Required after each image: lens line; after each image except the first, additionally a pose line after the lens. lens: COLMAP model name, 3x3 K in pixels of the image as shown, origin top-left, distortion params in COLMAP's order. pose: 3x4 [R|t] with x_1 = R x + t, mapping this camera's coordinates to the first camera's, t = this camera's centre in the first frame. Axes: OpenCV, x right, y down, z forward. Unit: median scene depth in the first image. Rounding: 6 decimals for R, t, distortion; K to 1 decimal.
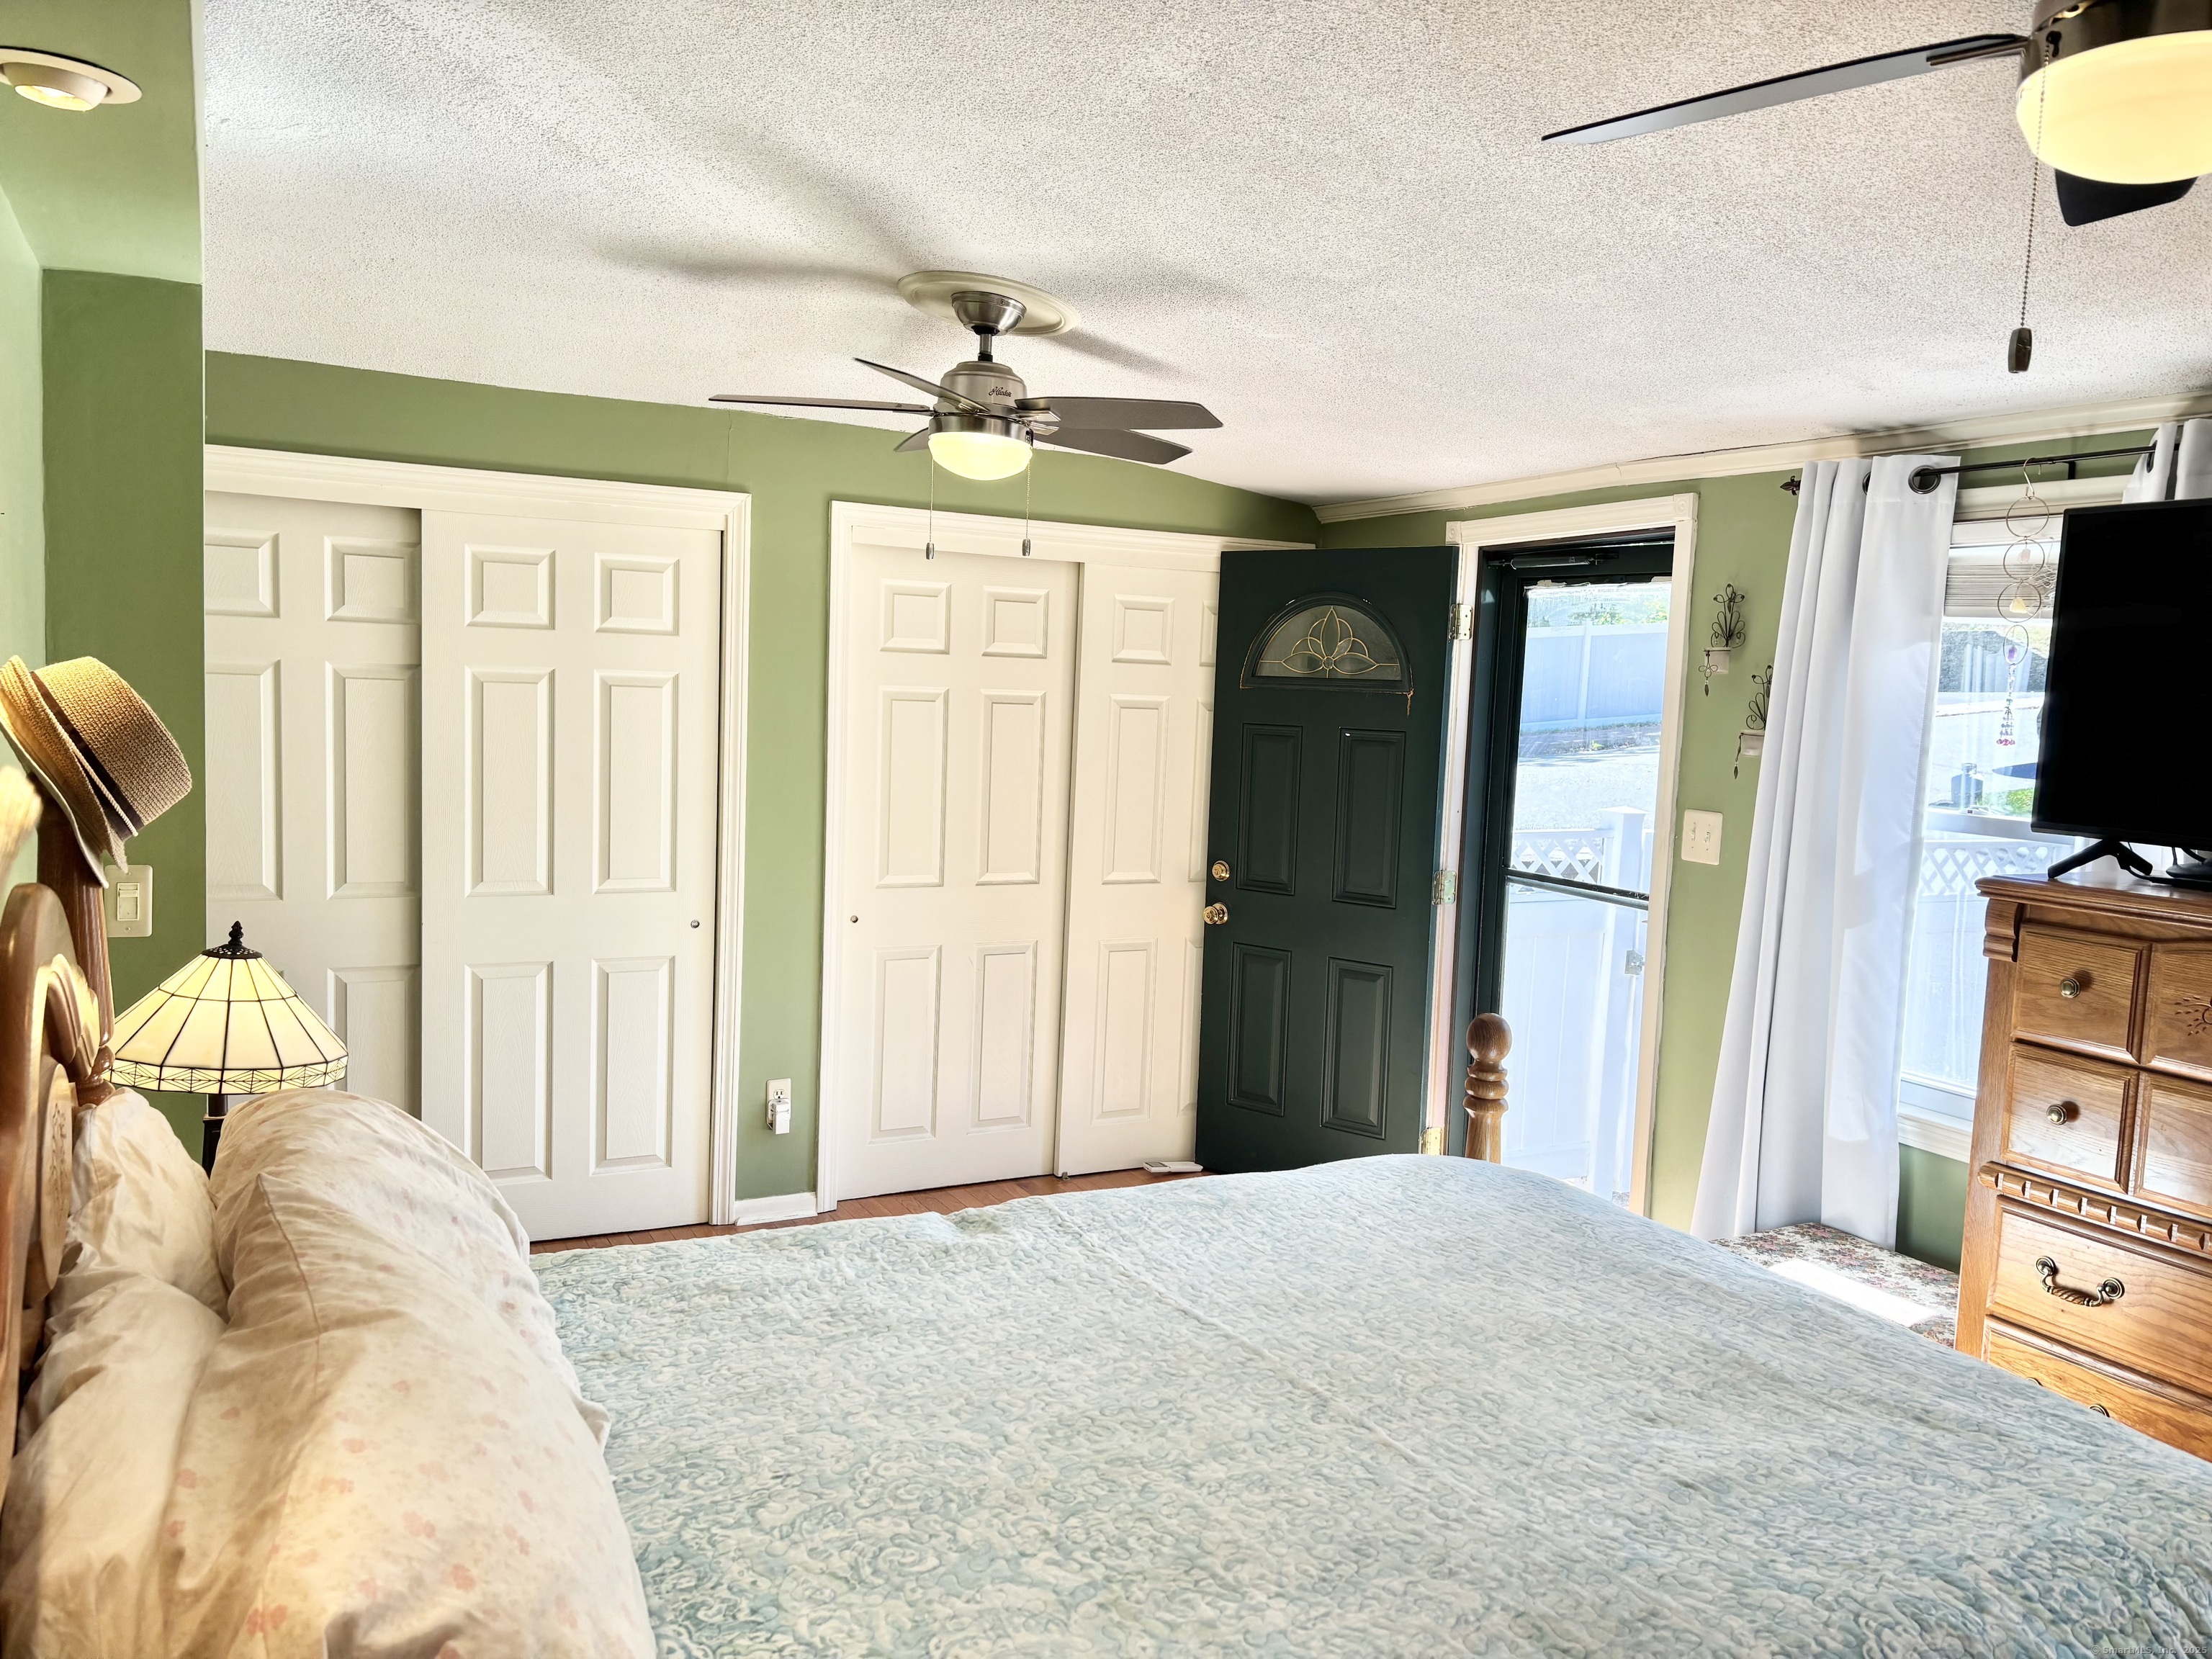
lens RADIAL K [[1685.2, 0, 1113.8], [0, 1685.2, 827.6], [0, 0, 1]] dist [0.006456, 0.002198]
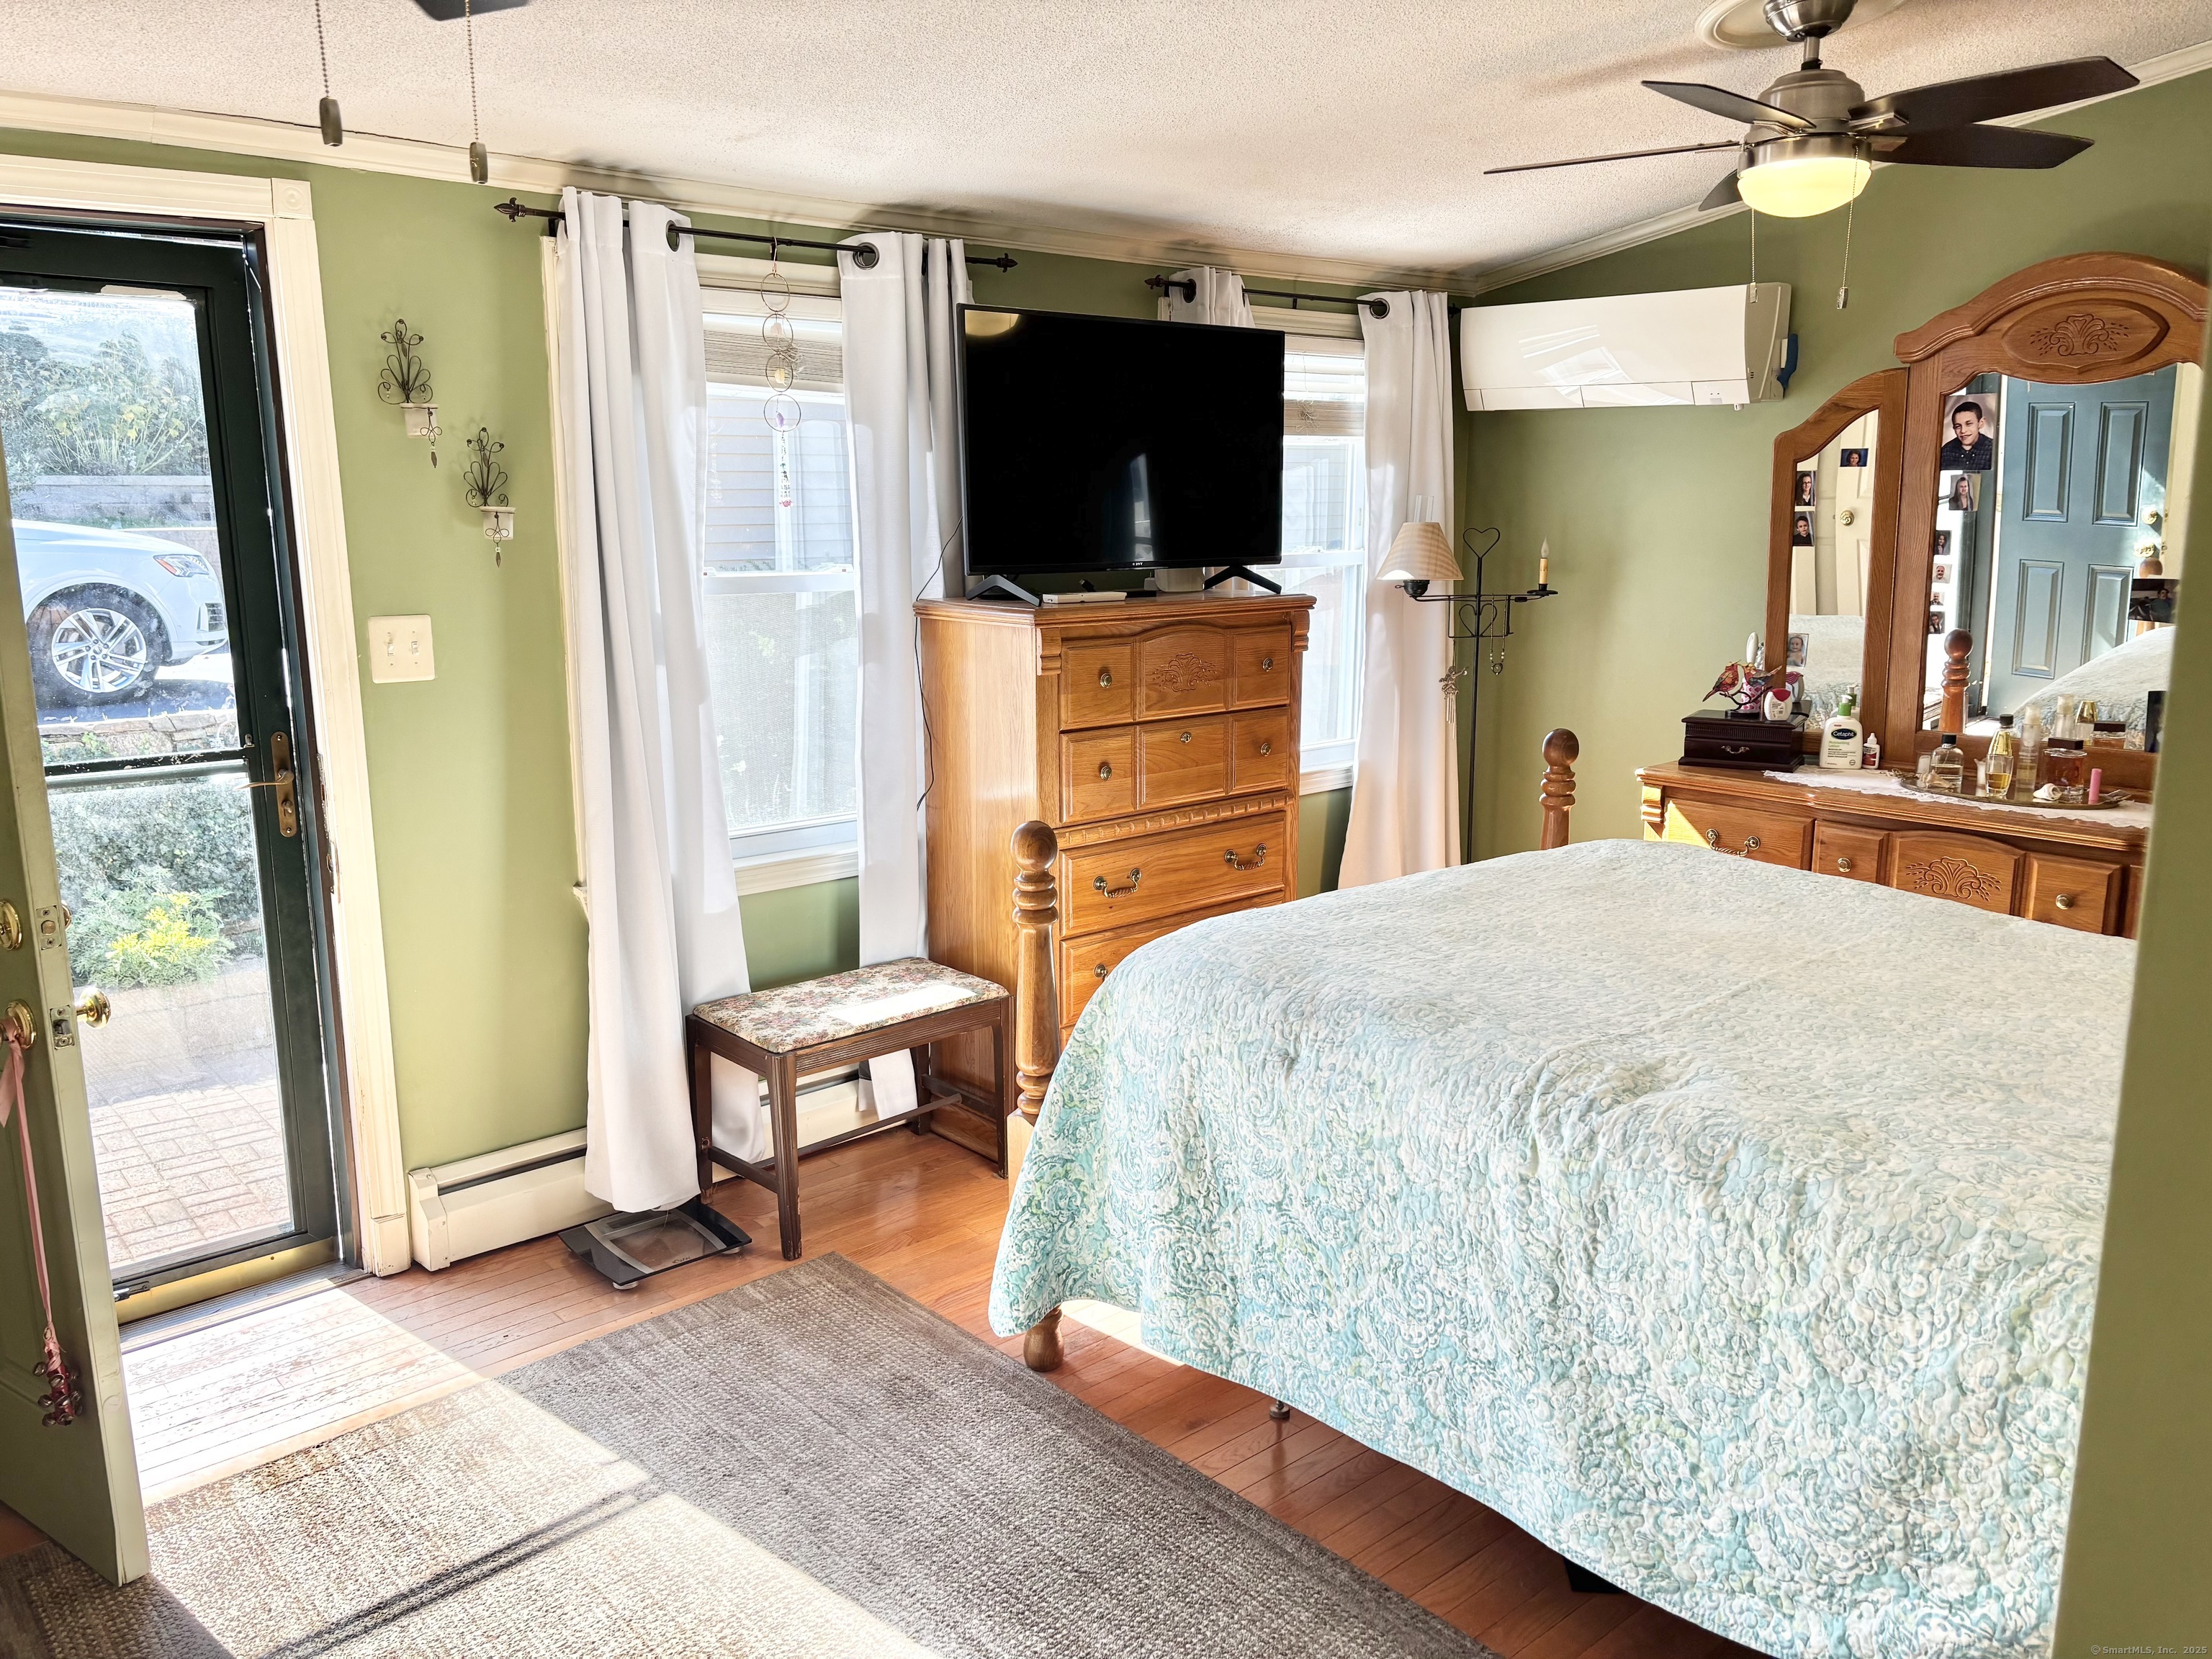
lens RADIAL K [[1685.2, 0, 1115.6], [0, 1685.2, 839.9], [0, 0, 1]] dist [0.006456, 0.002198]
pose [[-0.238554, -0.233268, 0.942697, -0.617933], [0.076695, 0.963165, 0.257741, -0.107262], [-0.968096, 0.133785, -0.211877, 1.064388]]
